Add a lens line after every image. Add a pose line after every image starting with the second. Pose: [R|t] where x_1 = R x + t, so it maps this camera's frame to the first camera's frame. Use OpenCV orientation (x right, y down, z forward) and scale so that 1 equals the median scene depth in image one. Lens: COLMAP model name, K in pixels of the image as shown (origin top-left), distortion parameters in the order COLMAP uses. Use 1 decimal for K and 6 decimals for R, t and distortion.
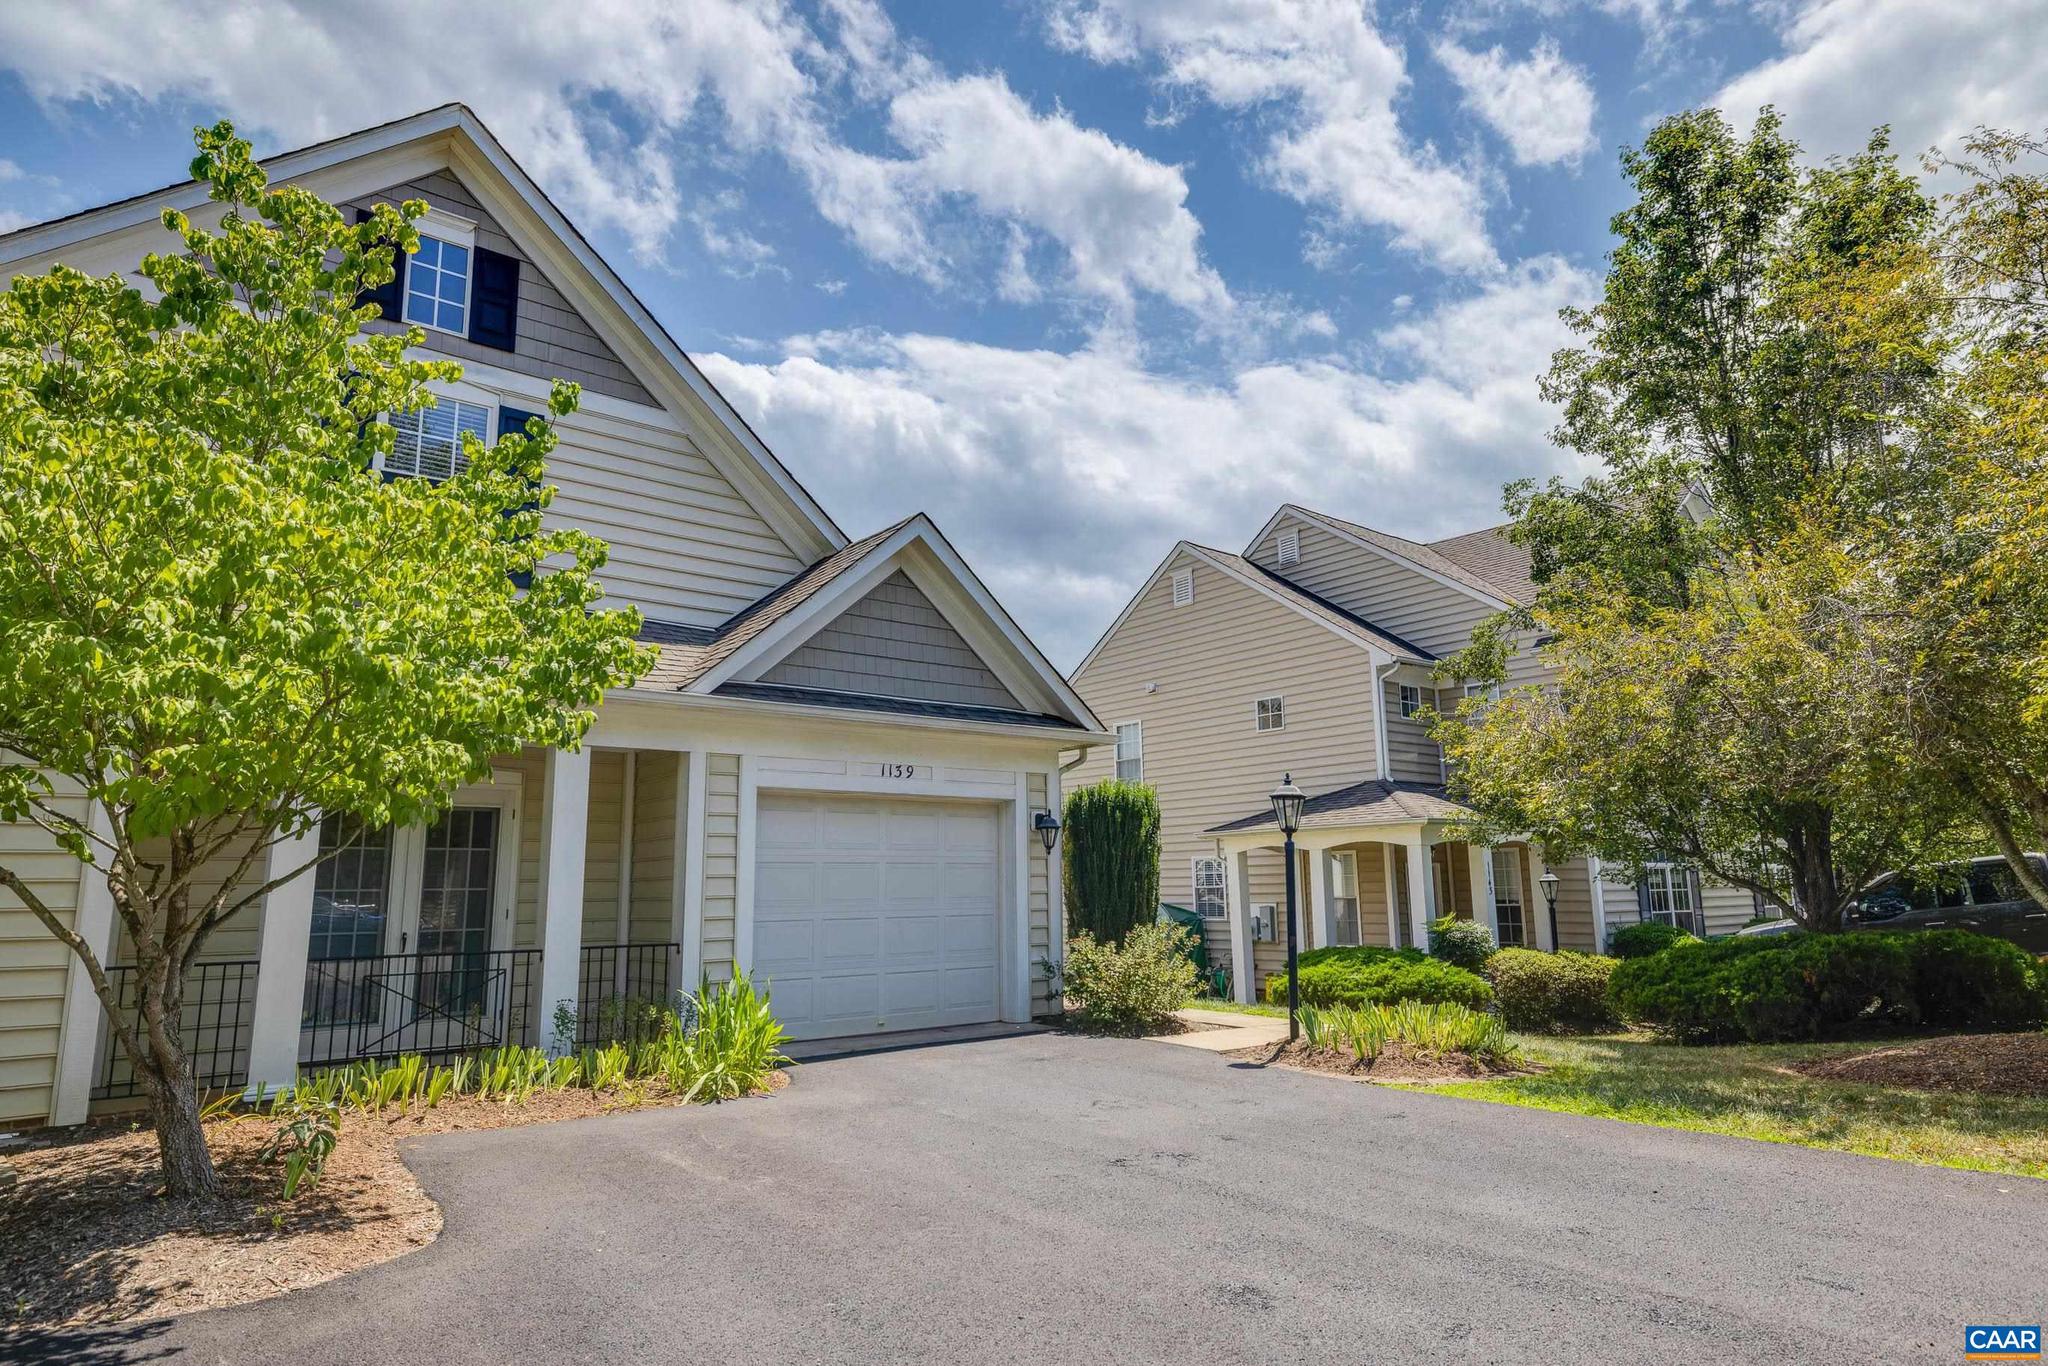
lens RADIAL K [[1176.4, 0, 1024.0], [0, 1176.4, 683.0], [0, 0, 1]] dist [-0.000841, -0.000228]
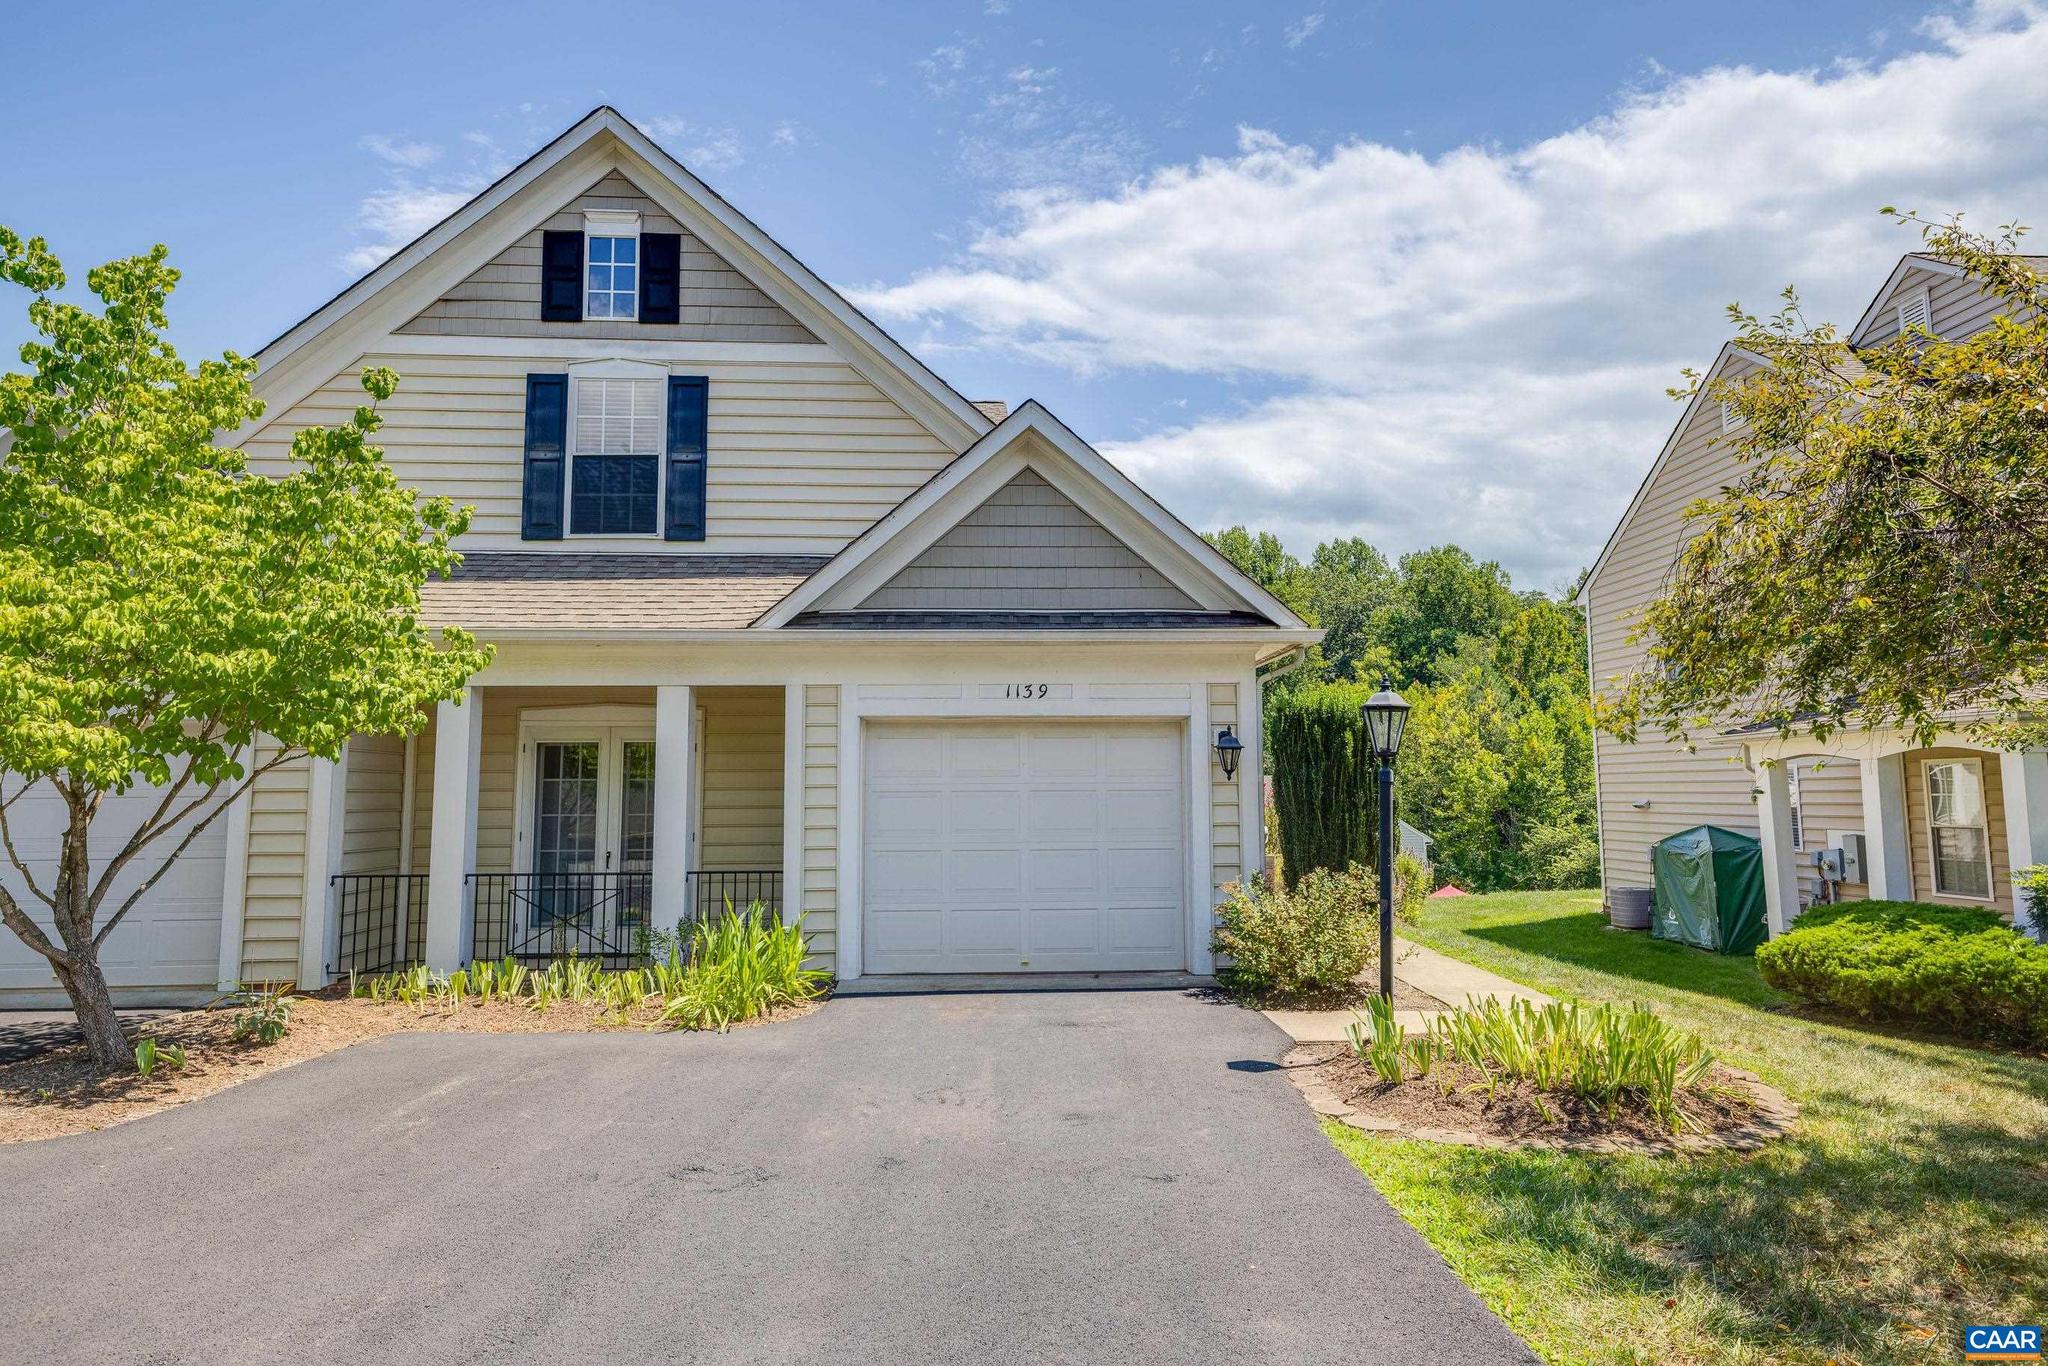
lens RADIAL K [[1176.4, 0, 1024.0], [0, 1176.4, 683.0], [0, 0, 1]] dist [-0.000841, -0.000228]
pose [[0.808721, -0.045515, -0.586428, 0.425581], [0.096762, 0.993713, 0.056316, 0.017265], [0.580178, -0.102288, 0.808041, 0.264576]]
